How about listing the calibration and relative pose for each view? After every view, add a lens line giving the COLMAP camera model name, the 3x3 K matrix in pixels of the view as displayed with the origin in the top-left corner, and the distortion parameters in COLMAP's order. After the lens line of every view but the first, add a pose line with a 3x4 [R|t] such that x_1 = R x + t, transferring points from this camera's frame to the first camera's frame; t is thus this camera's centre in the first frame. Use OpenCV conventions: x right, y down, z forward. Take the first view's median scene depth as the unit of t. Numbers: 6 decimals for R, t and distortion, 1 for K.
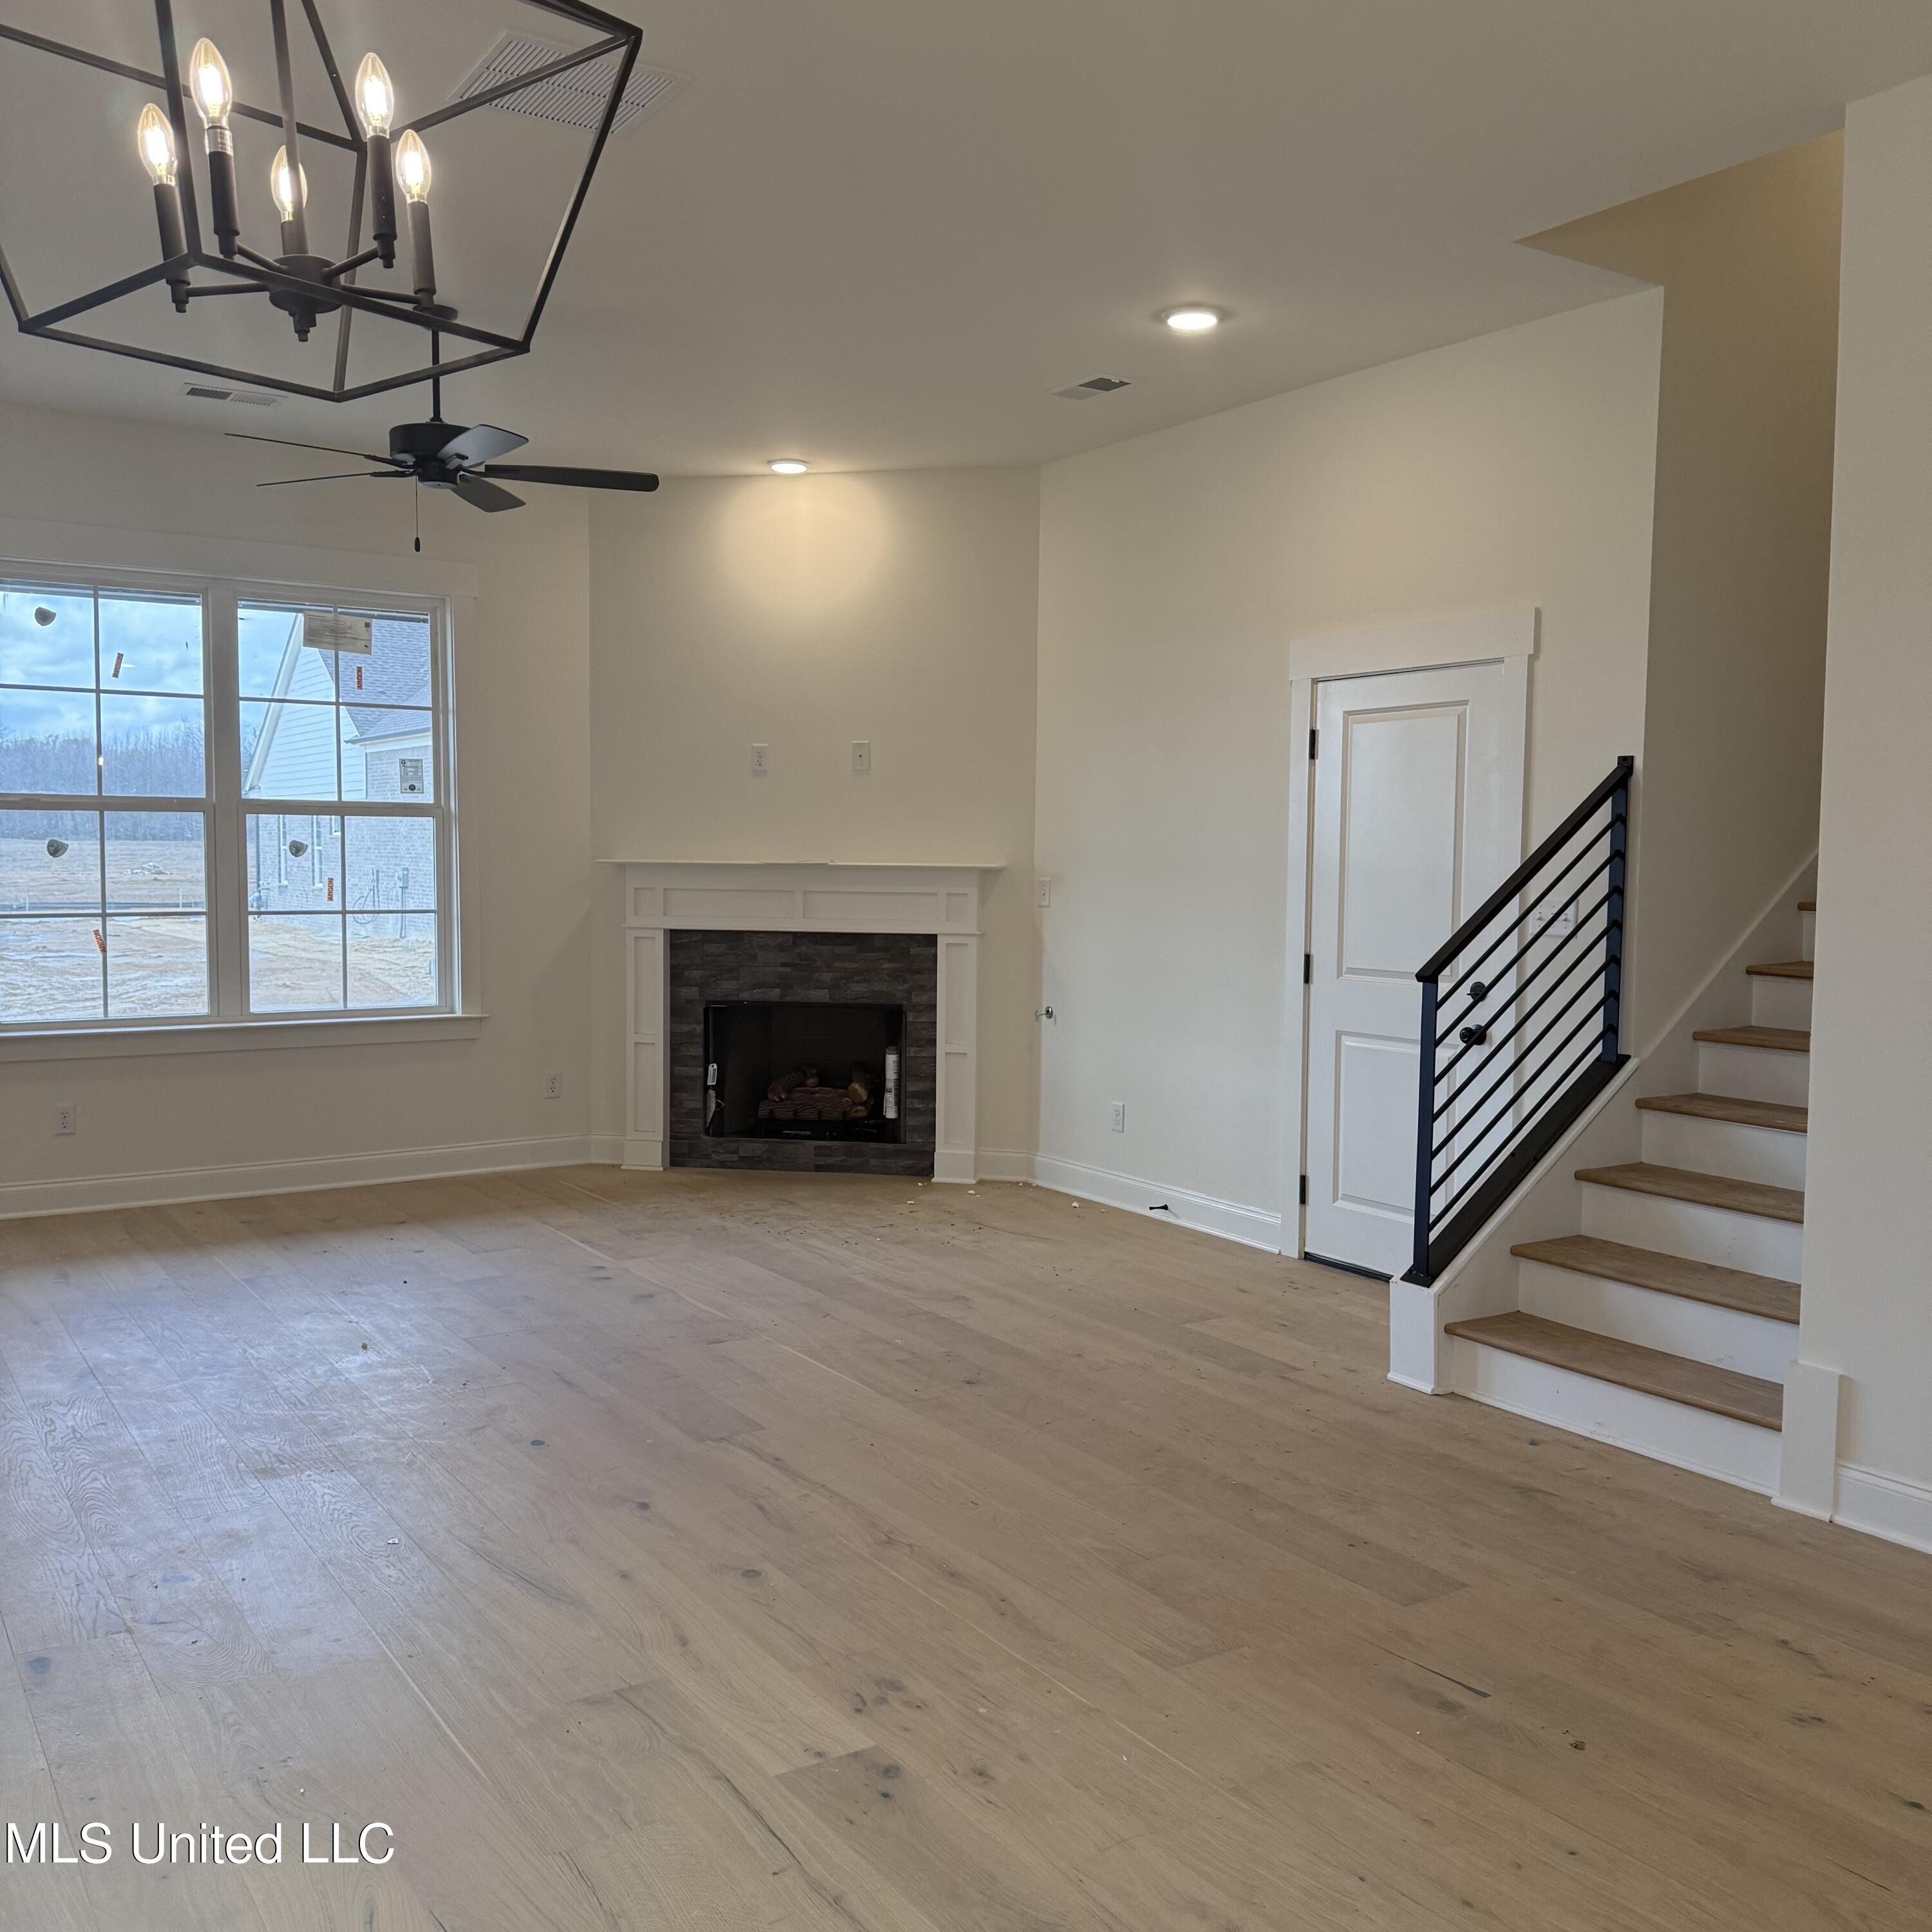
lens RADIAL K [[1795.0, 0, 951.0], [0, 1795.0, 966.2], [0, 0, 1]] dist [0.177774, -0.353949]
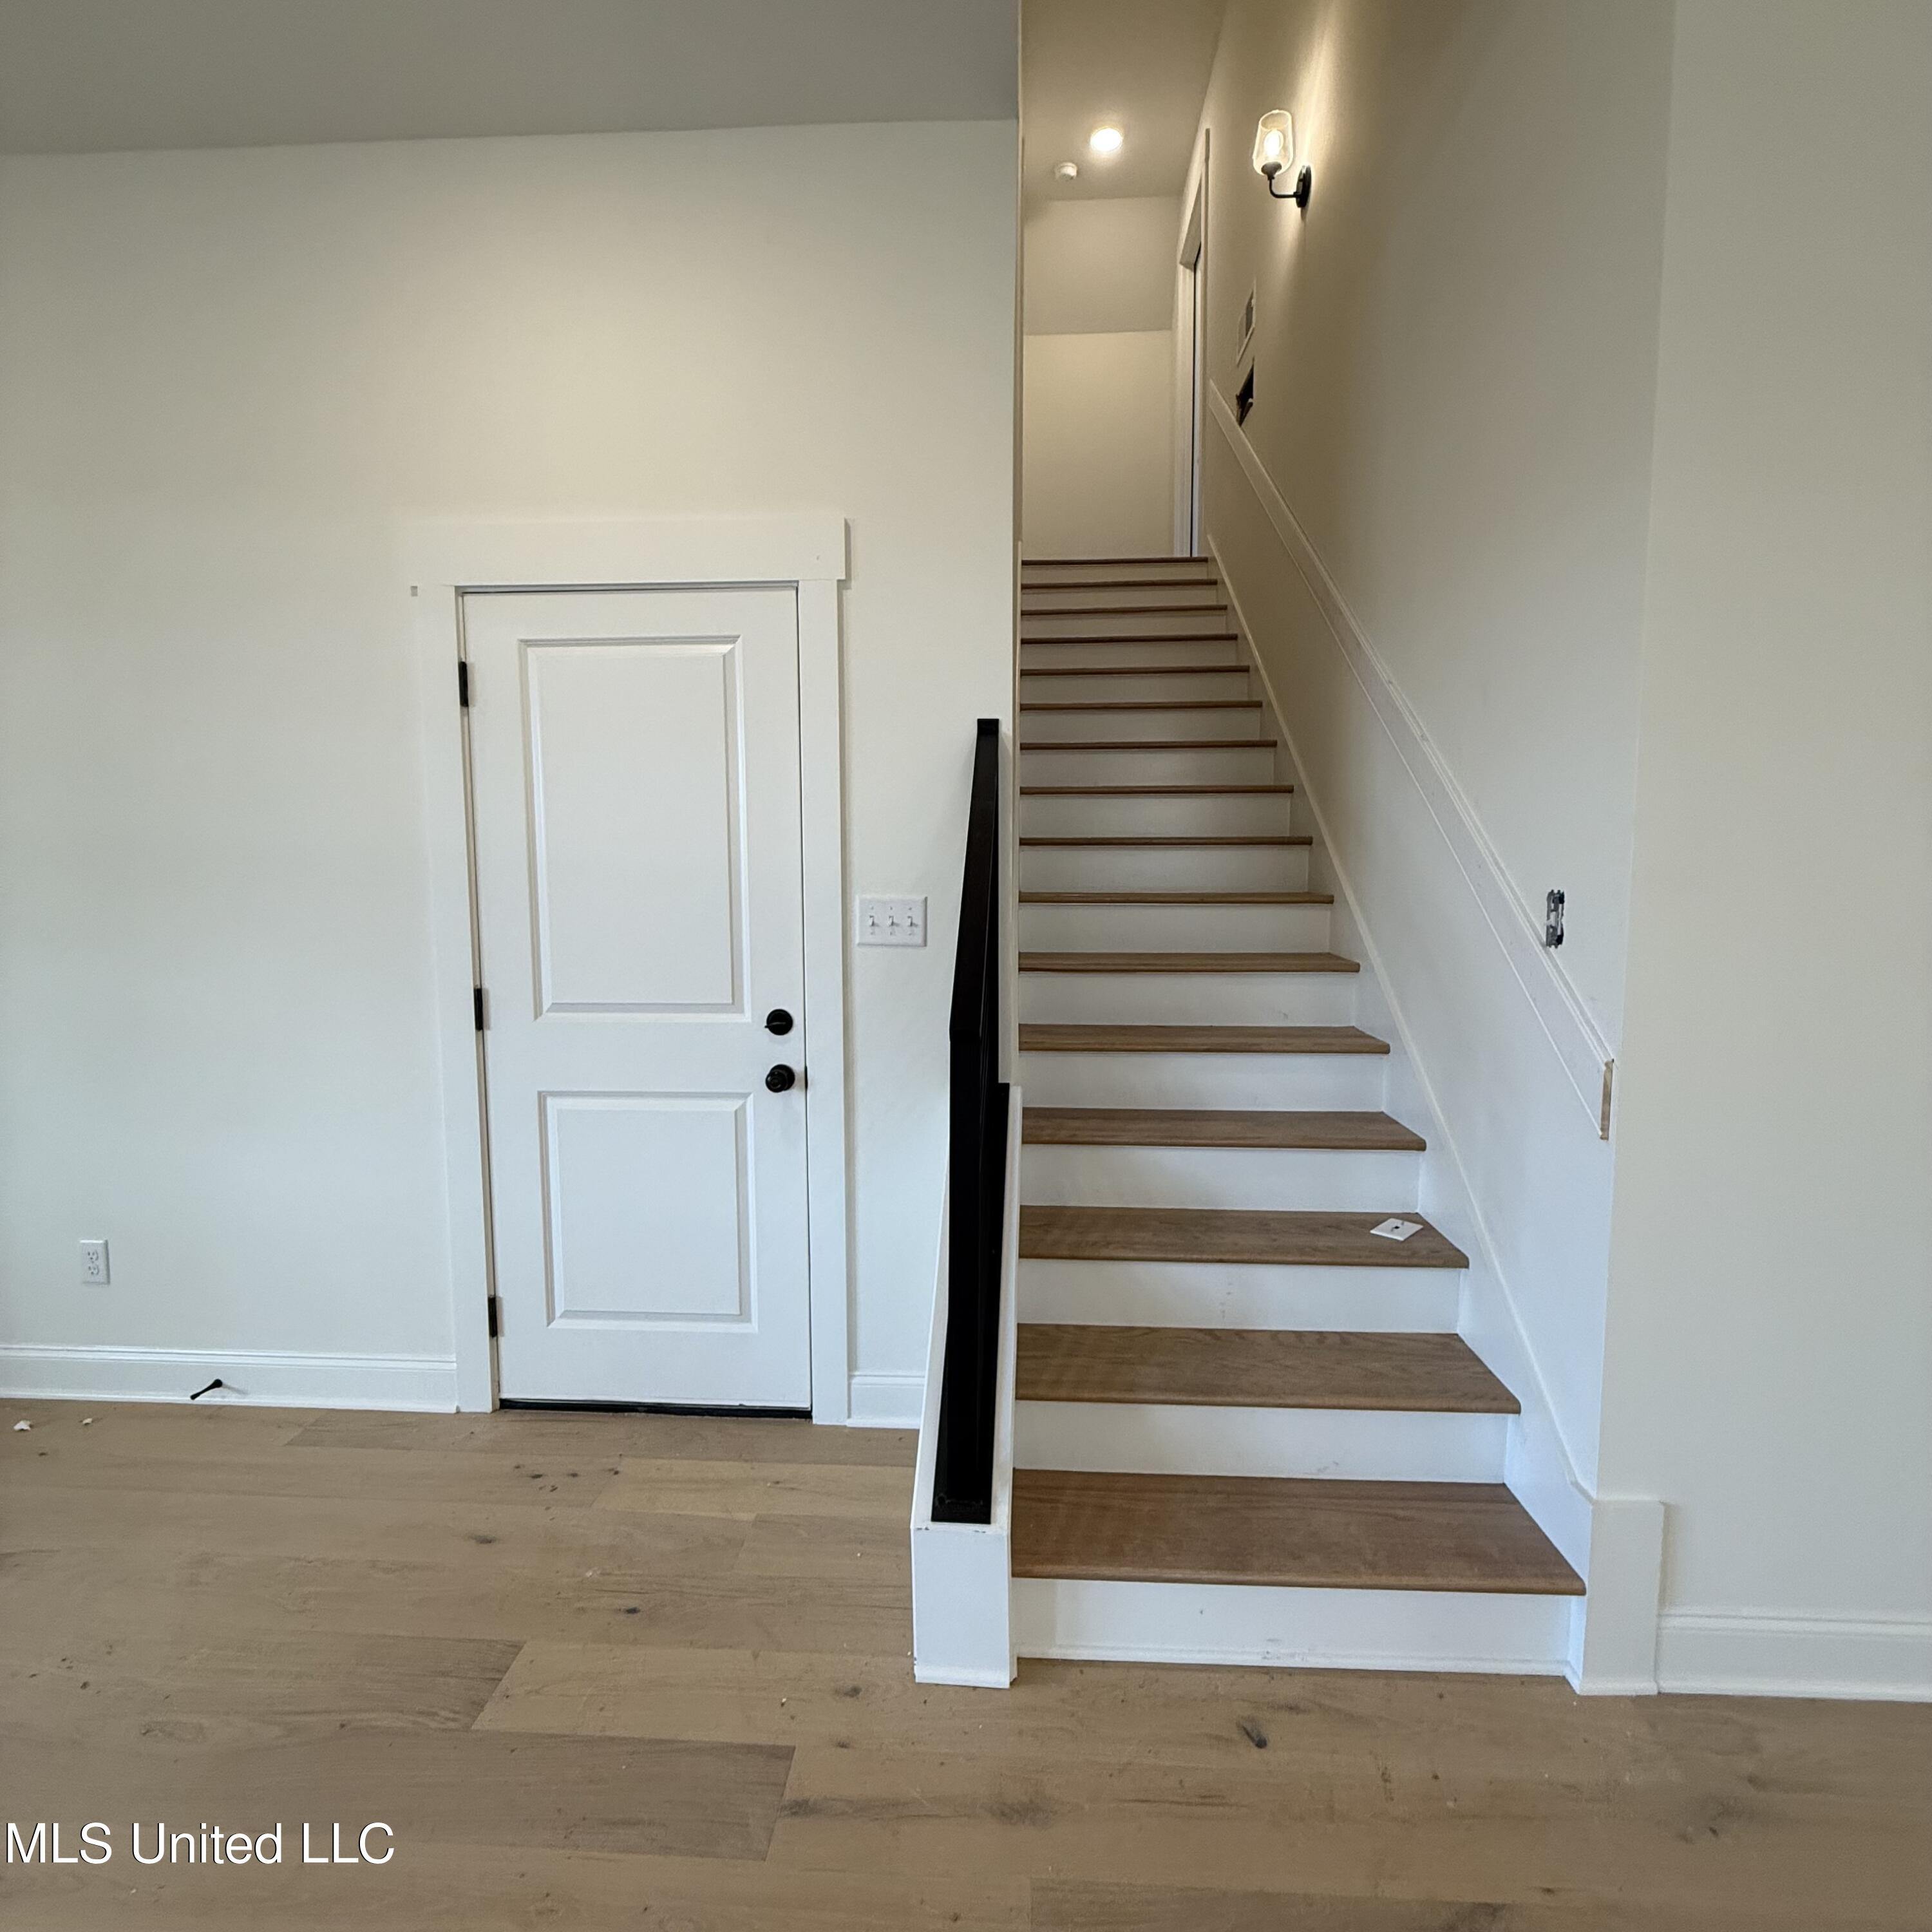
lens RADIAL K [[1010.6, 0, 966.0], [0, 1010.6, 966.0], [0, 0, 1]] dist [-0.000861, 0.000955]
pose [[0.590106, -0.083786, 0.802966, -0.003912], [0.058618, 0.996422, 0.060894, -0.024335], [-0.805195, 0.011135, 0.592906, 0.533520]]
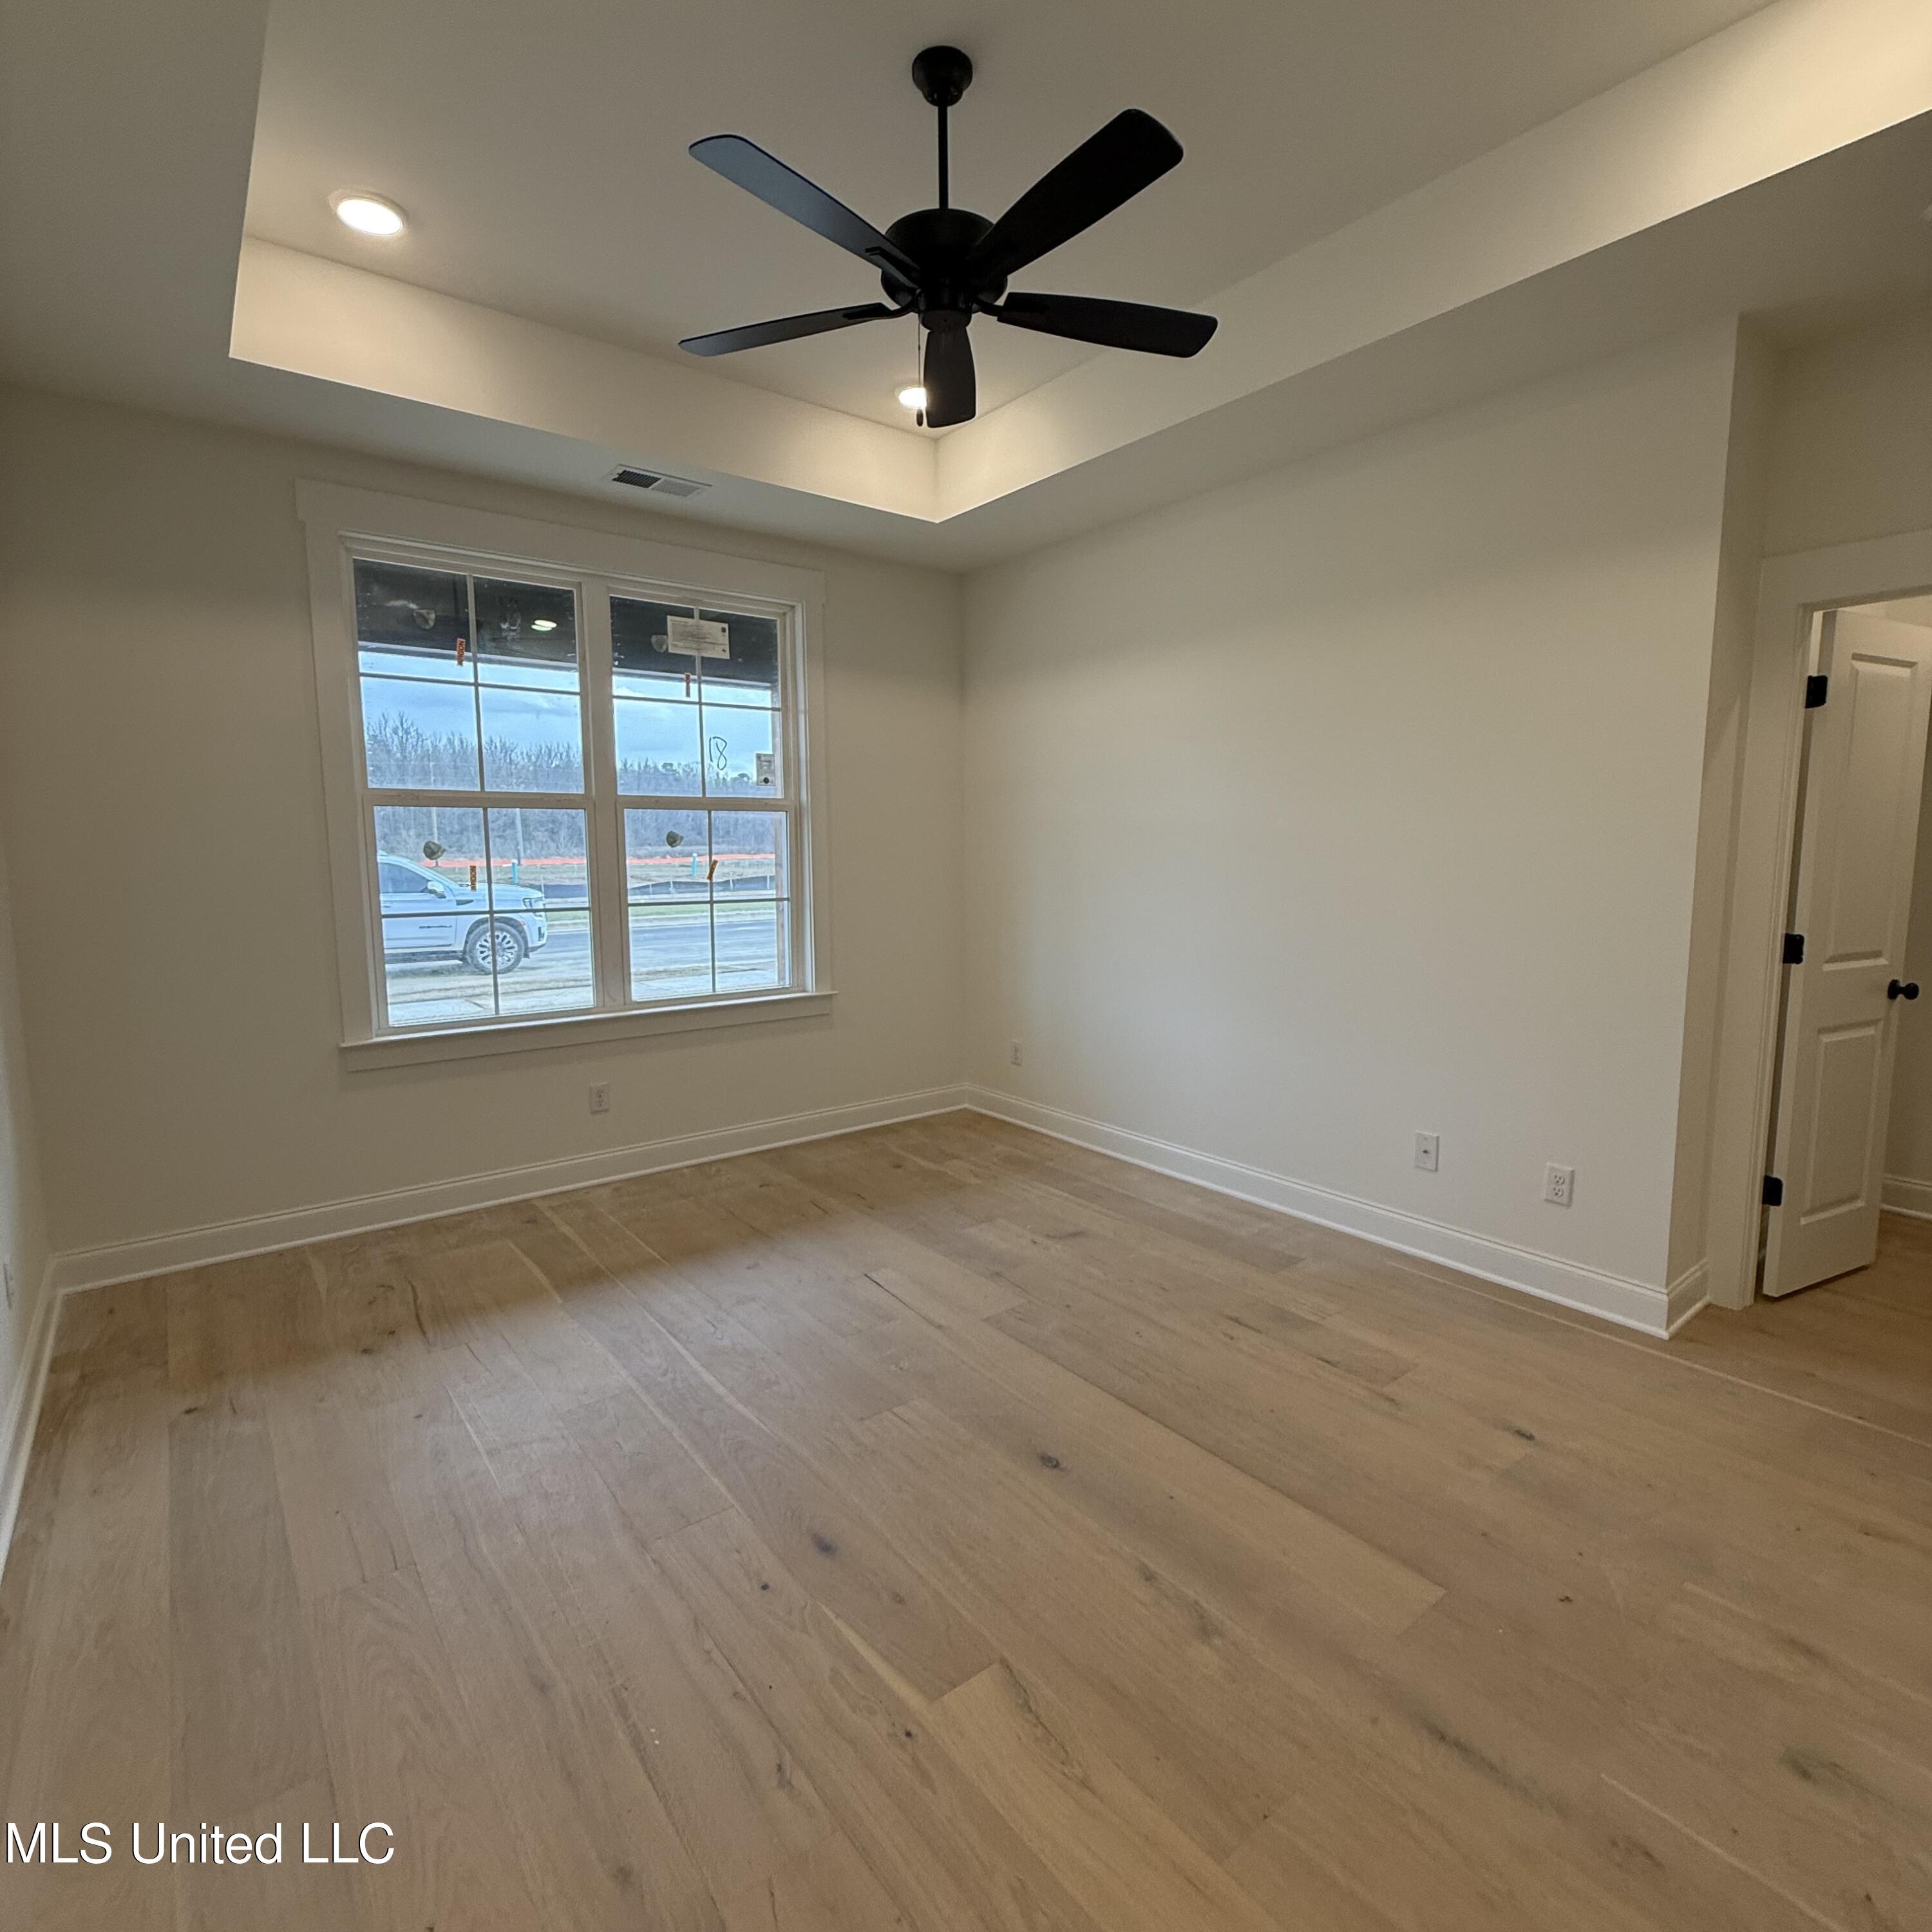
lens RADIAL K [[1022.6, 0, 967.8], [0, 1022.6, 963.5], [0, 0, 1]] dist [0.000024, 0.000325]
pose [[0.996455, -0.025809, 0.080072, -0.243264], [0.021423, 0.998248, 0.055156, -0.024772], [-0.081355, -0.053245, 0.995262, 0.414499]]
